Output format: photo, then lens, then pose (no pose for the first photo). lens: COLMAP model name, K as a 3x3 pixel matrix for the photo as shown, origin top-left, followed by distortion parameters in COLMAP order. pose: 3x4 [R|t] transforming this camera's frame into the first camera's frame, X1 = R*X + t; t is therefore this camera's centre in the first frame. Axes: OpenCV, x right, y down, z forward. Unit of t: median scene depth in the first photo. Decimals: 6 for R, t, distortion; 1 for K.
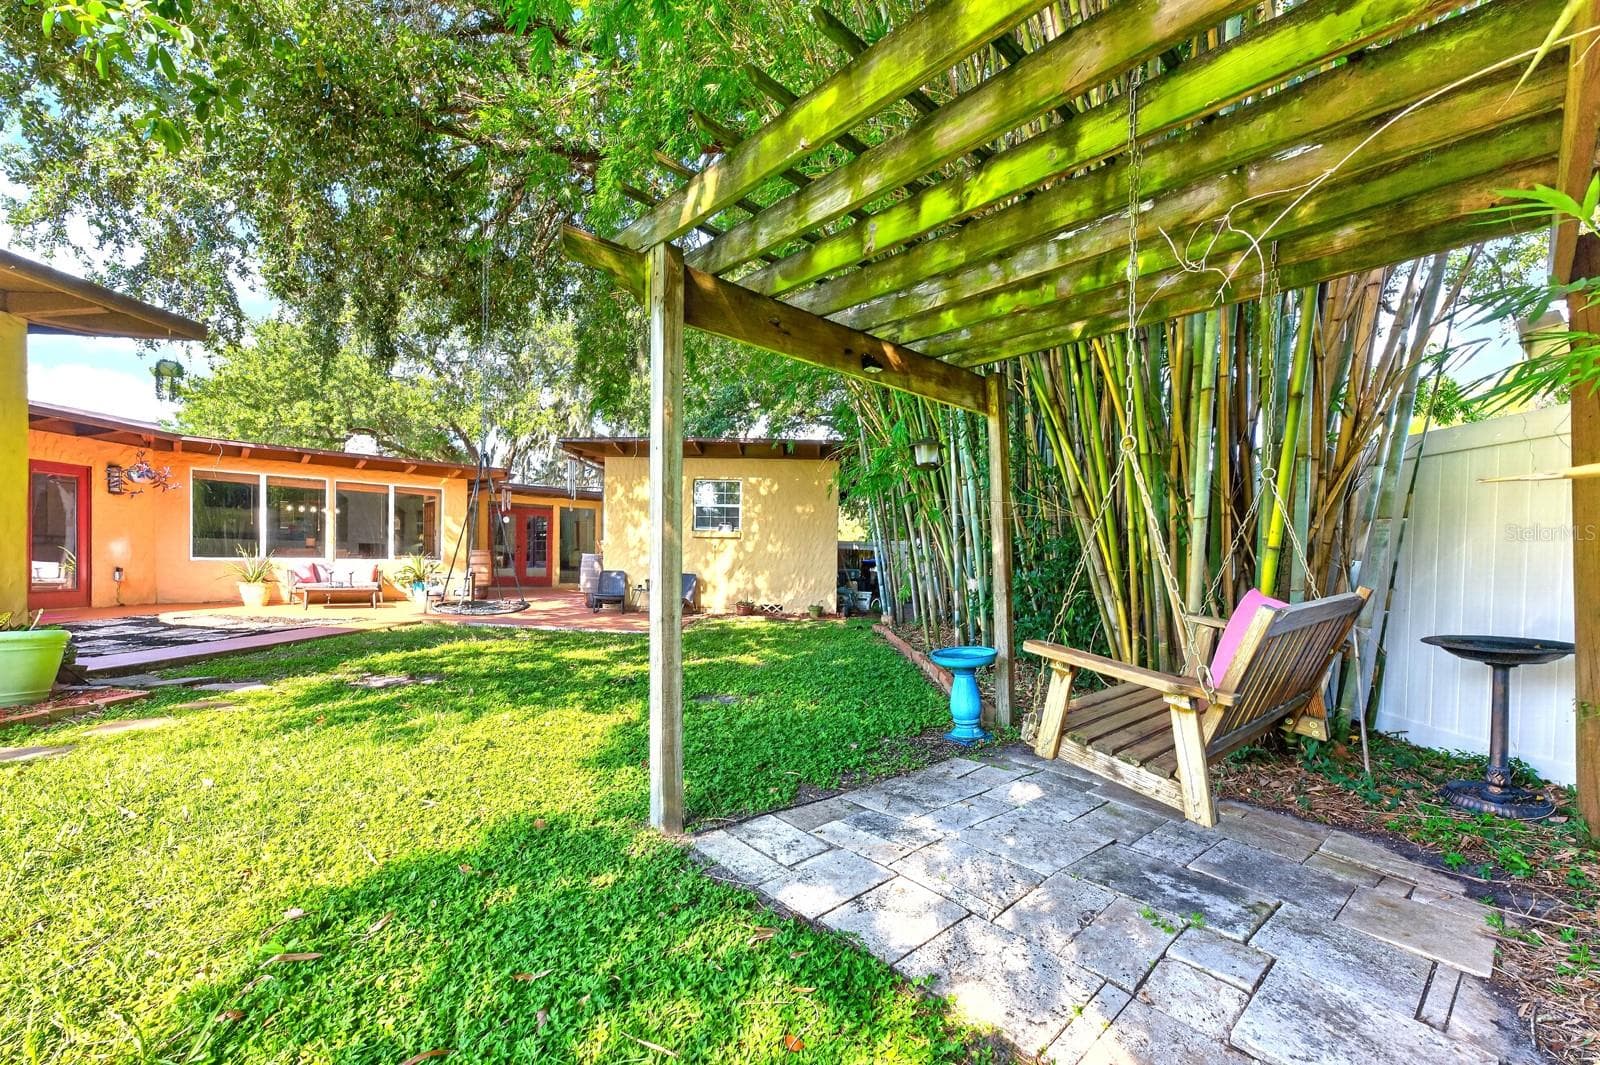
lens RADIAL K [[636.8, 0, 808.8], [0, 636.8, 566.4], [0, 0, 1]] dist [-0.000625, -0.000127]
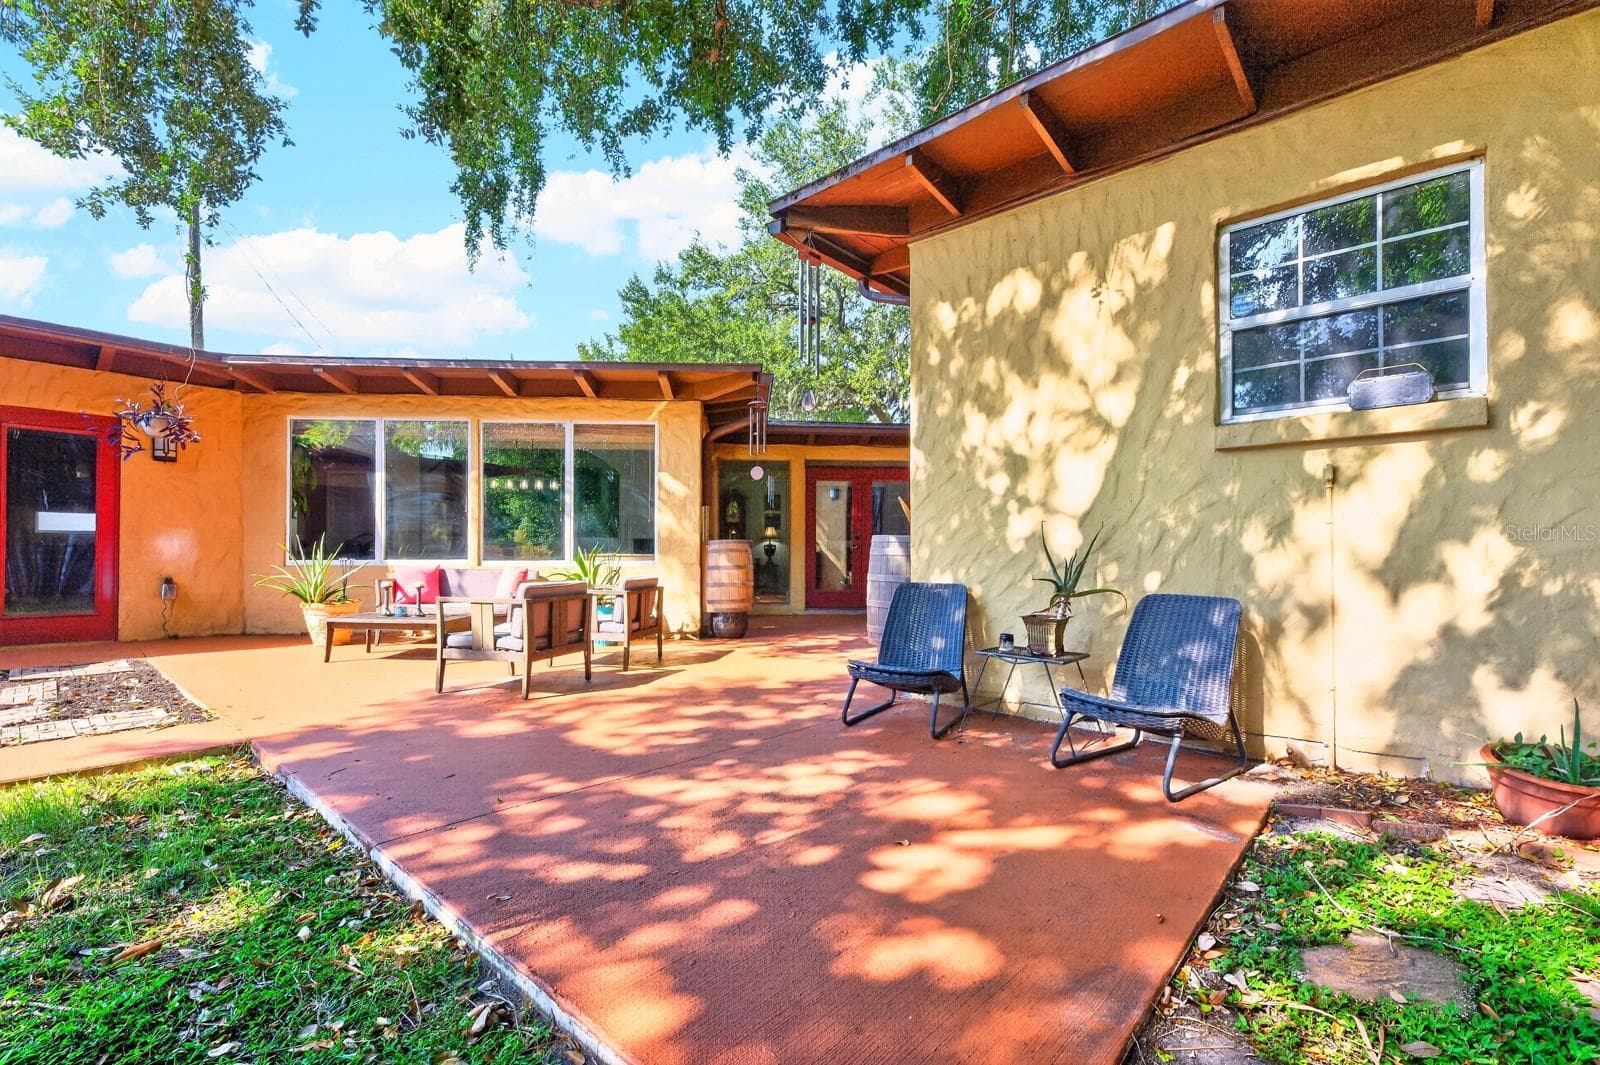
lens RADIAL K [[697.3, 0, 800.5], [0, 697.3, 548.7], [0, 0, 1]] dist [-0.004162, -0.000339]
pose [[0.751056, -0.027212, -0.659678, -0.130308], [0.004170, 0.999326, -0.036475, 0.000839], [0.660225, 0.024644, 0.750663, 0.721911]]
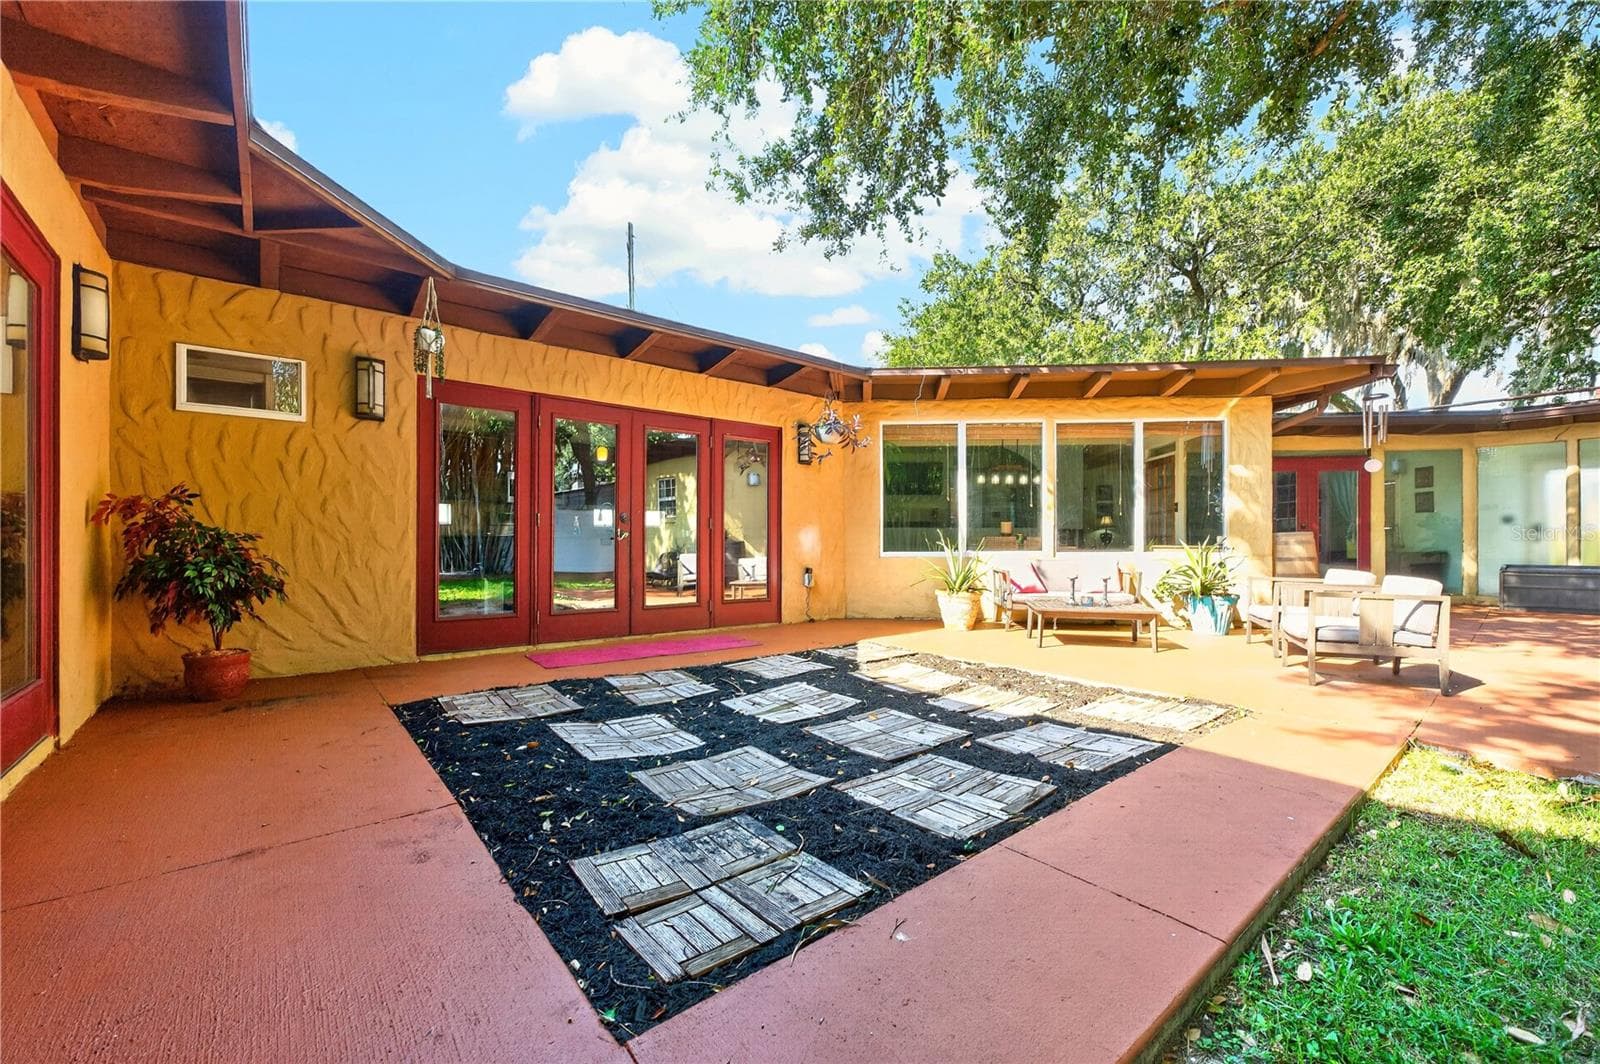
lens RADIAL K [[644.9, 0, 794.4], [0, 644.9, 546.6], [0, 0, 1]] dist [-0.002312, 0.000104]
pose [[0.634323, -0.013171, -0.772956, -0.431258], [0.001205, 0.999870, -0.016049, -0.008422], [0.773067, 0.009249, 0.634257, 0.425426]]
